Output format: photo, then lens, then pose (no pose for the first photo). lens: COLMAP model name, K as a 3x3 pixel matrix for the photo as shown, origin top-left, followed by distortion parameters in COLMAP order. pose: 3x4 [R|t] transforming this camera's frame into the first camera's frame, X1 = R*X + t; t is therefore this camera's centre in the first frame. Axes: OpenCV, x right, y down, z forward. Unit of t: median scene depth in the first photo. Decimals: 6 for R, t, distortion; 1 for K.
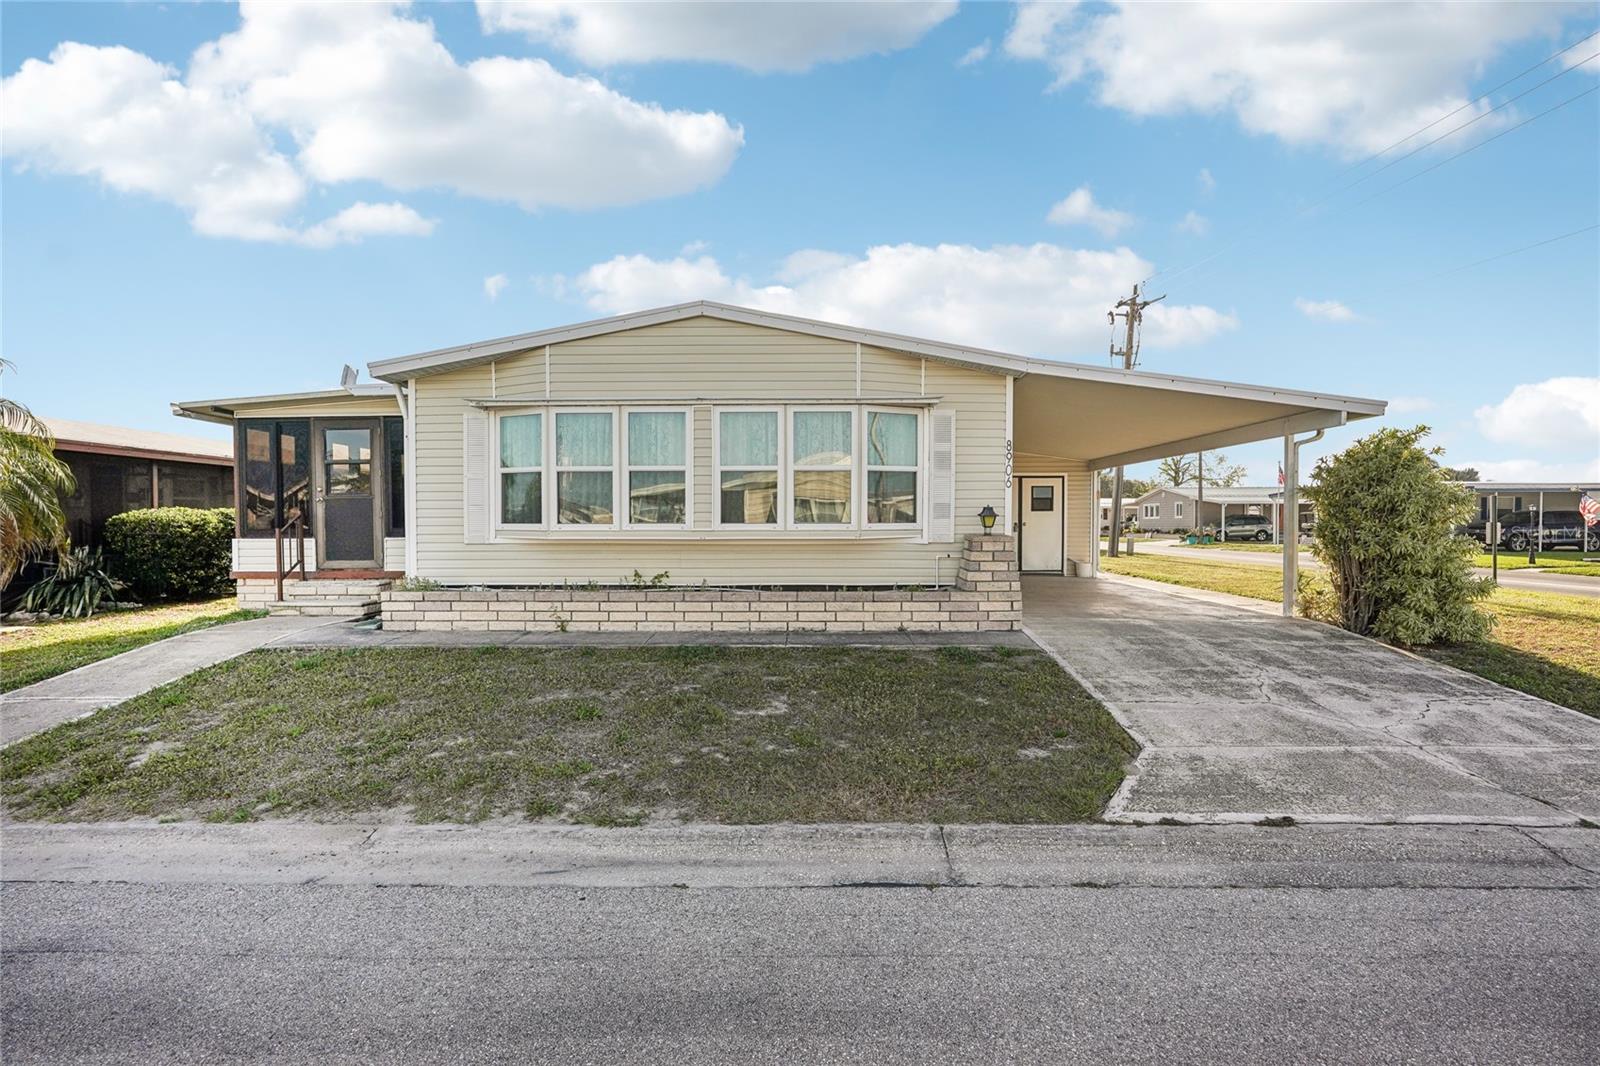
lens RADIAL K [[724.8, 0, 787.1], [0, 724.8, 525.7], [0, 0, 1]] dist [-0.005331, 0.000052]
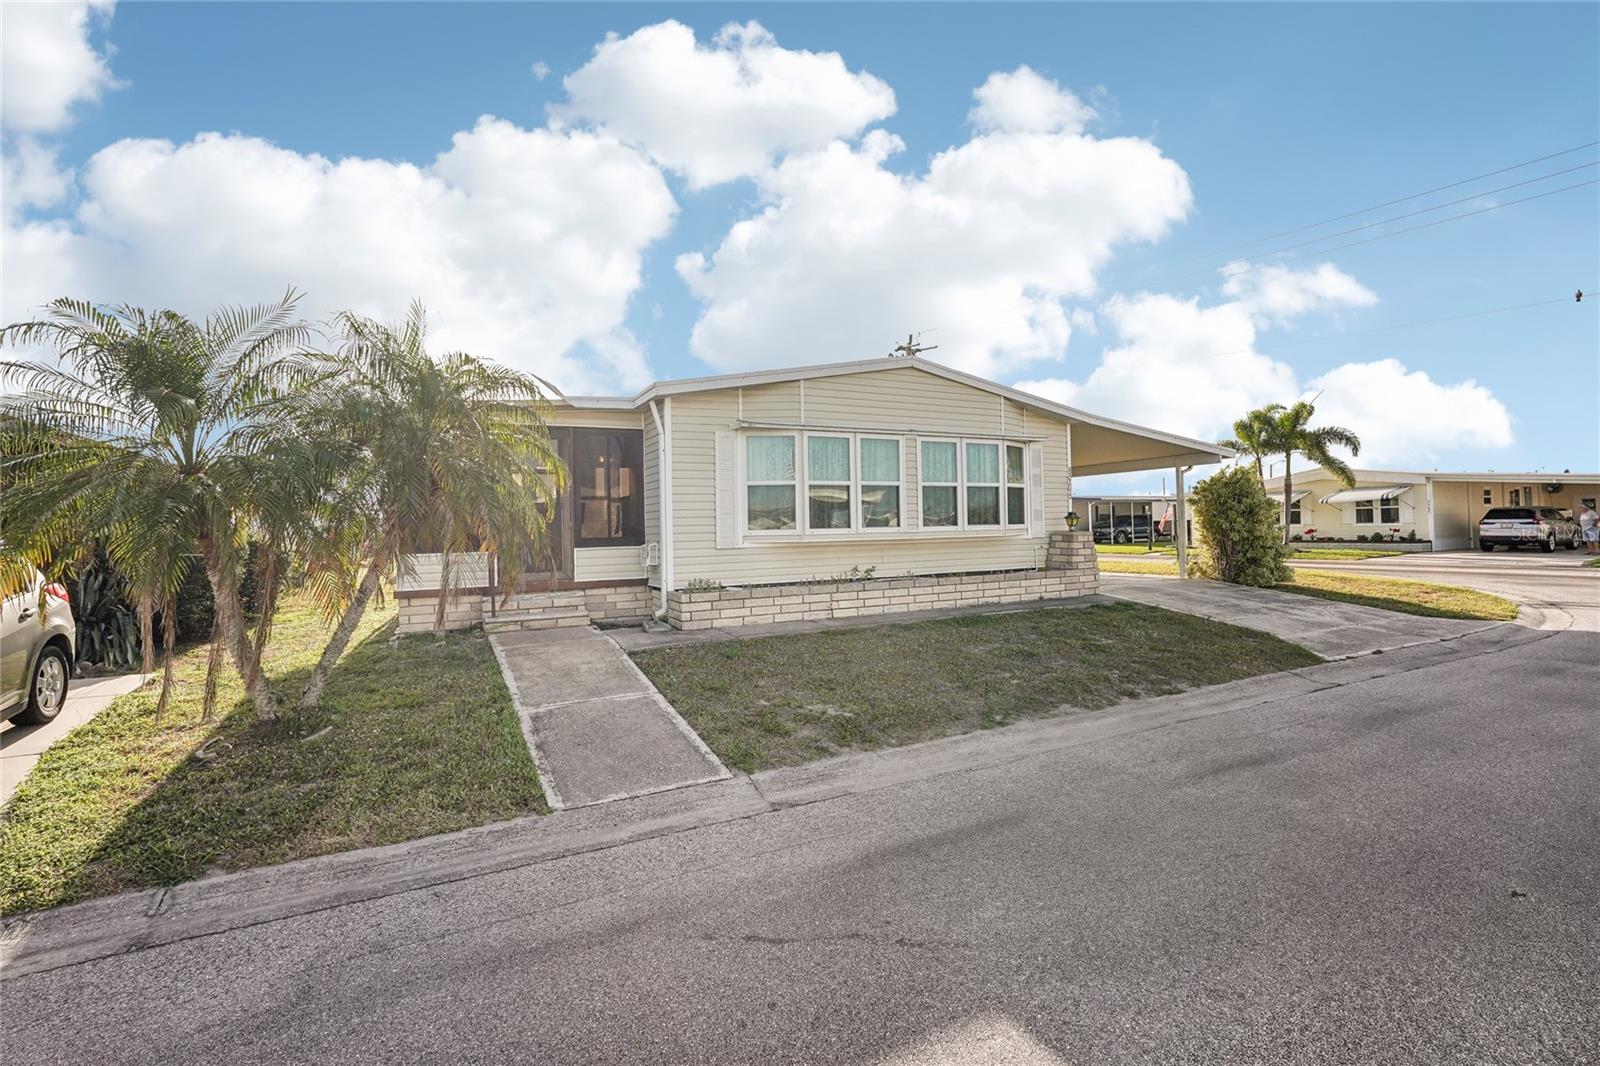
lens RADIAL K [[724.8, 0, 846.4], [0, 724.8, 521.0], [0, 0, 1]] dist [-0.005331, 0.000052]
pose [[0.875716, -0.013832, 0.482628, -0.837599], [0.024262, 0.999587, -0.015376, 0.003371], [-0.482216, 0.025175, 0.875691, -0.072033]]
